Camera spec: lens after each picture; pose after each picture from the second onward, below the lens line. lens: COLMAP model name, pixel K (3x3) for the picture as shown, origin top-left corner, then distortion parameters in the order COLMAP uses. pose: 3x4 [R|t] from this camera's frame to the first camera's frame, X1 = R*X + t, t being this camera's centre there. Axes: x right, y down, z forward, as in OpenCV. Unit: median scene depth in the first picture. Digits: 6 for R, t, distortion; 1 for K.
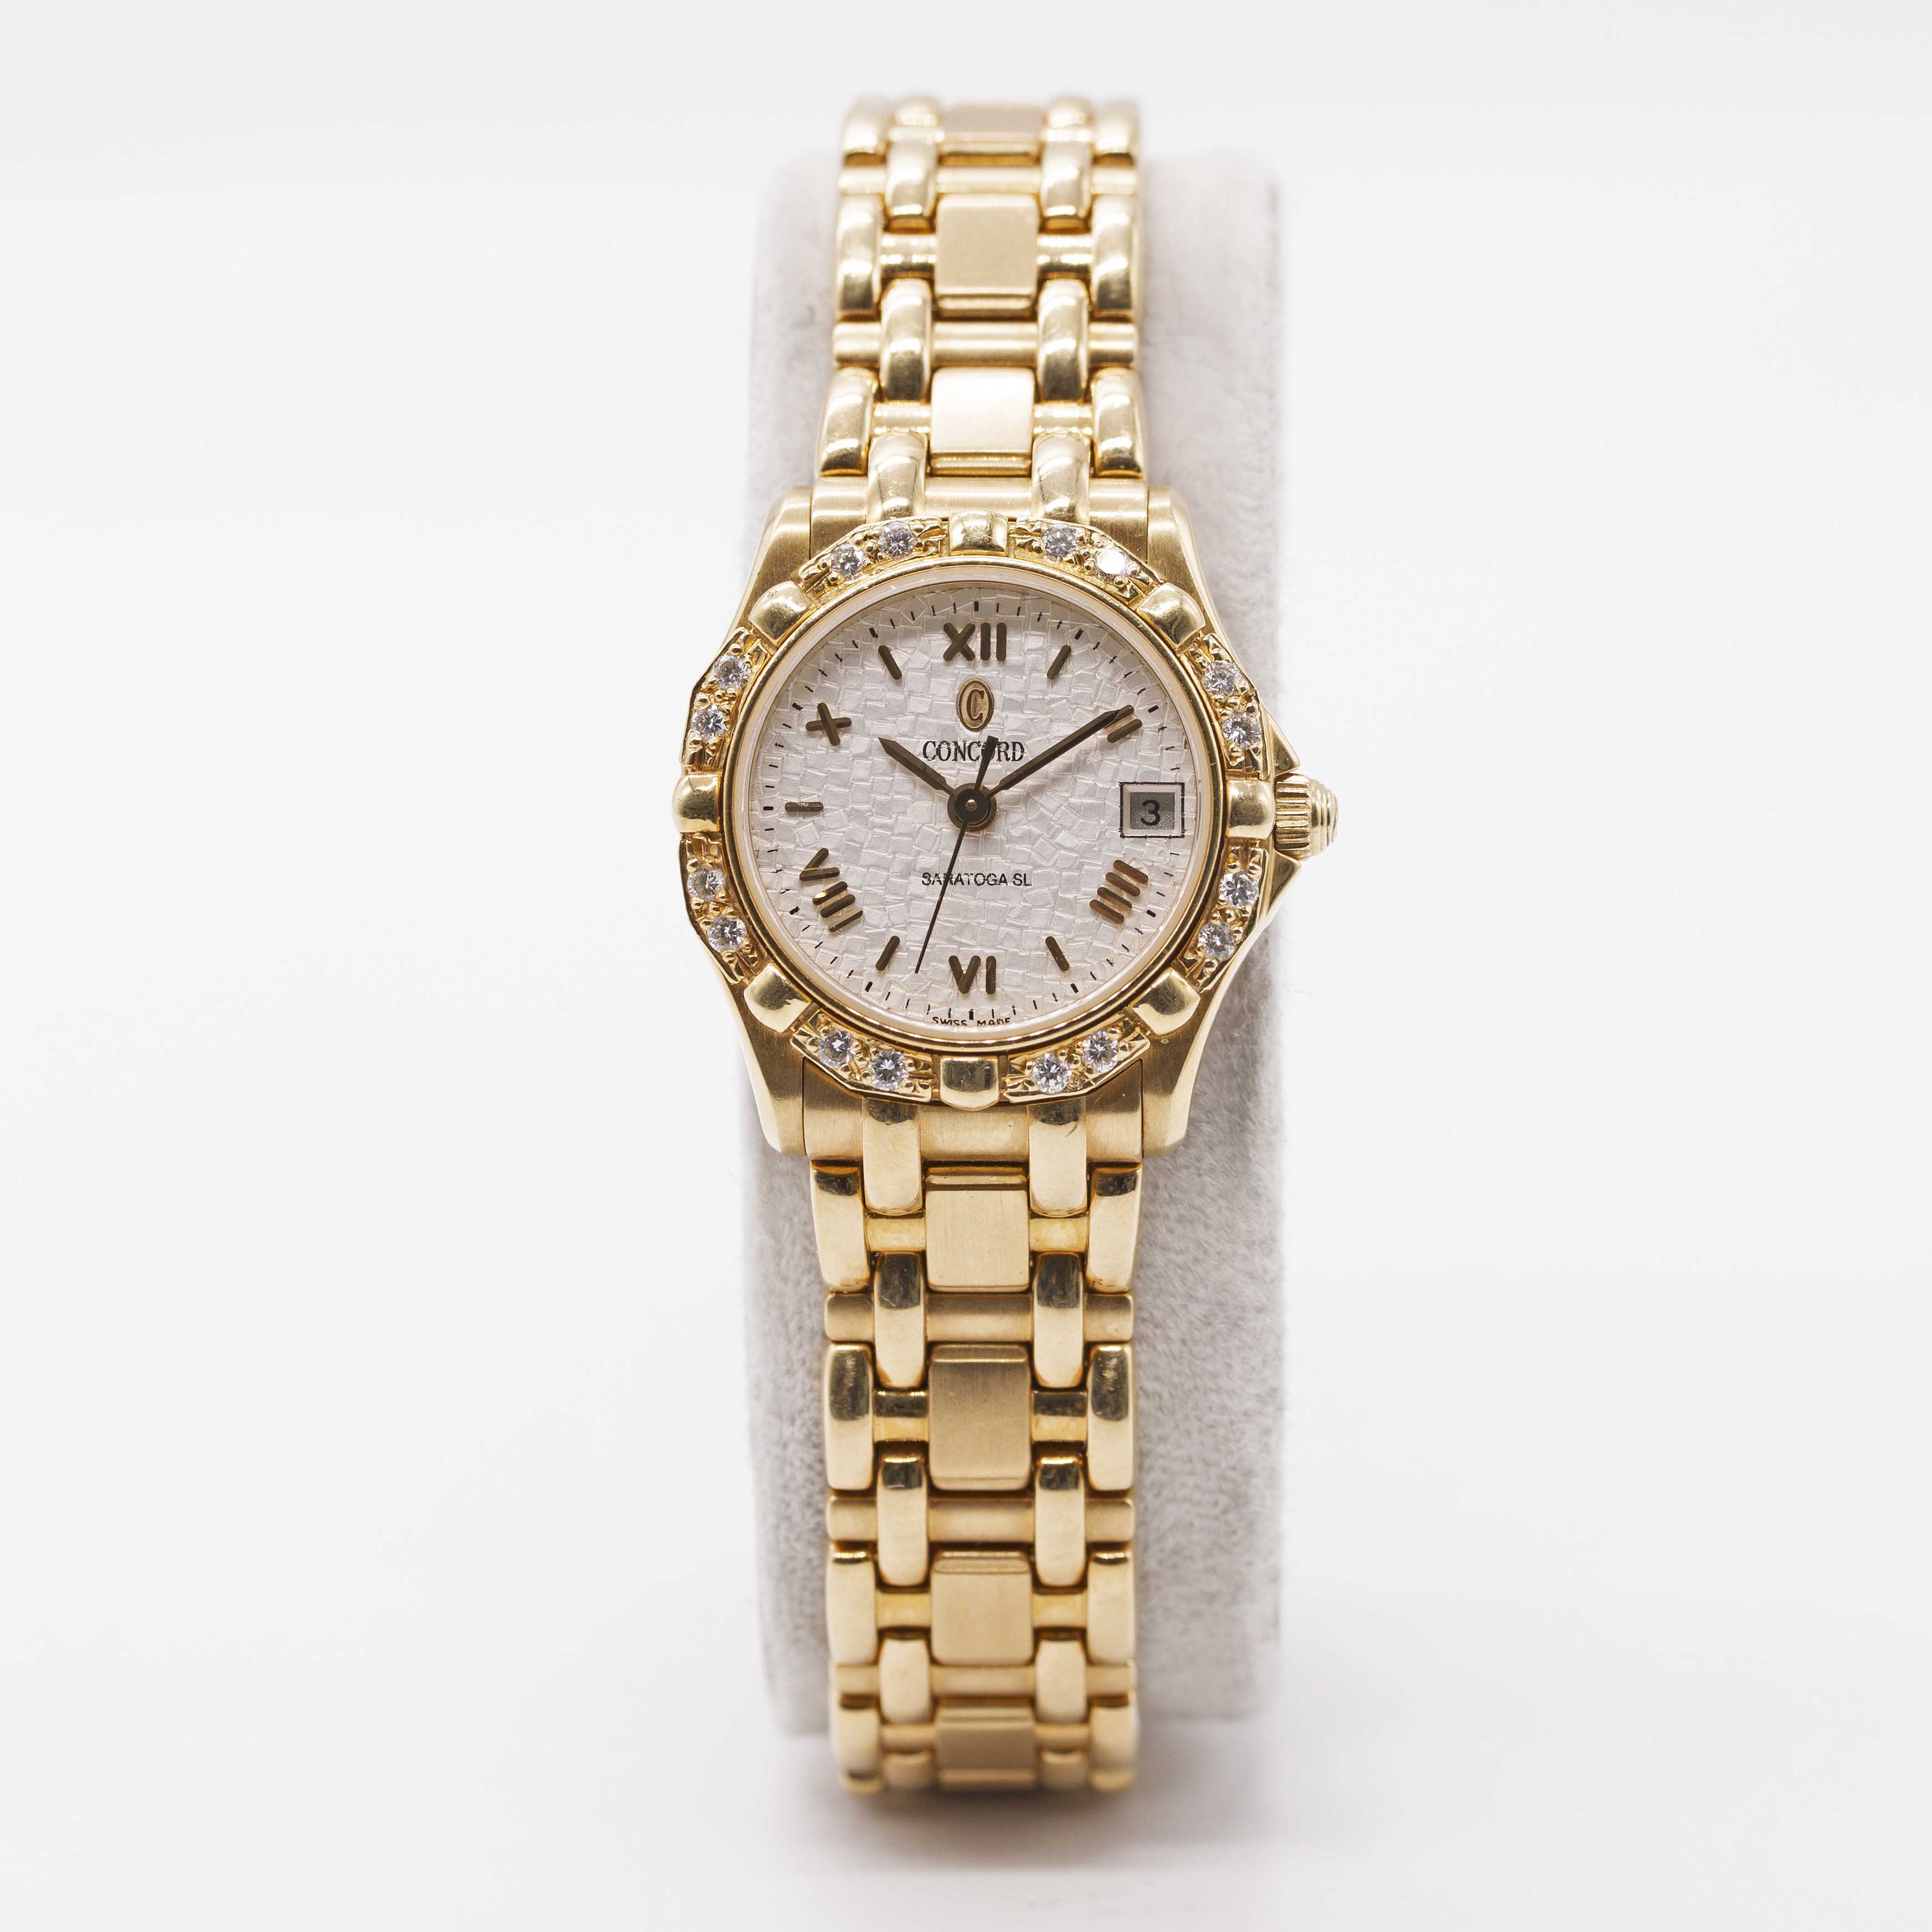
lens RADIAL K [[10067.9, 0, 966.0], [0, 10067.9, 1113.6], [0, 0, 1]] dist [0.101122, 5.497283]
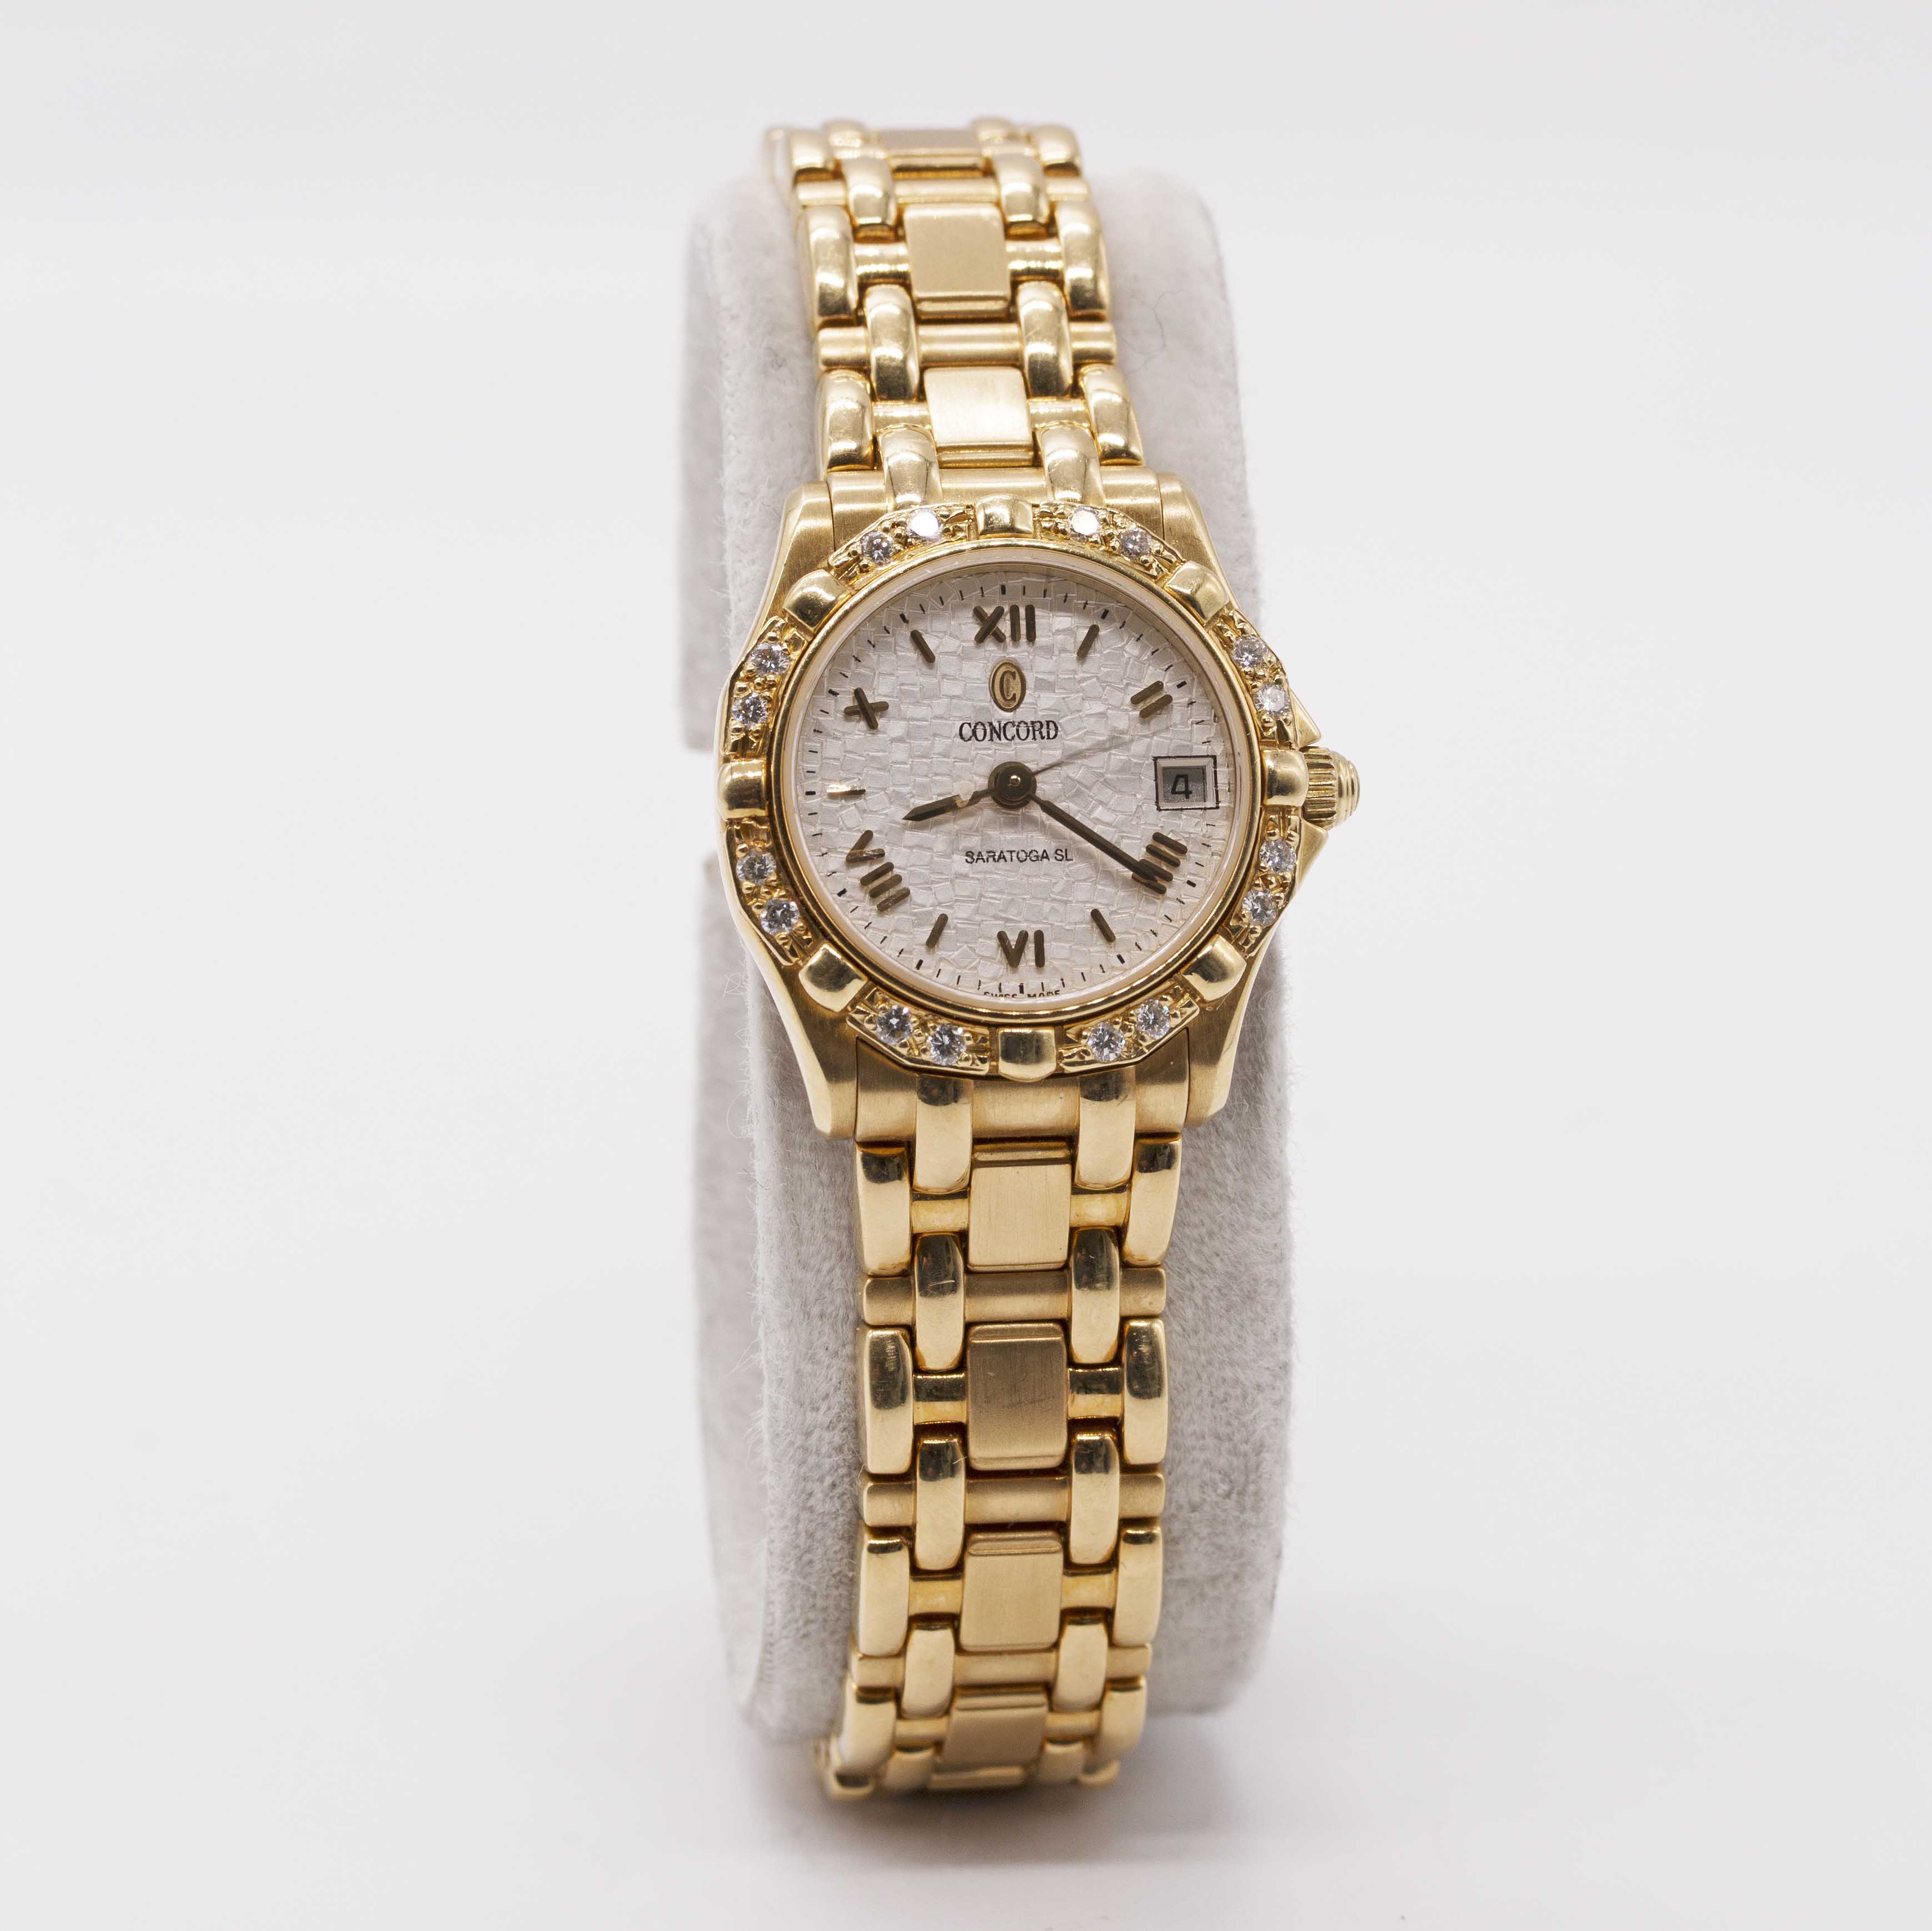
lens RADIAL K [[10066.8, 0, 966.0], [0, 10066.8, 1113.0], [0, 0, 1]] dist [0.101122, 5.497283]
pose [[0.987023, -0.034090, 0.156917, -0.163623], [0.042599, 0.997780, -0.051183, 0.054032], [-0.154824, 0.057203, 0.986285, 0.002201]]
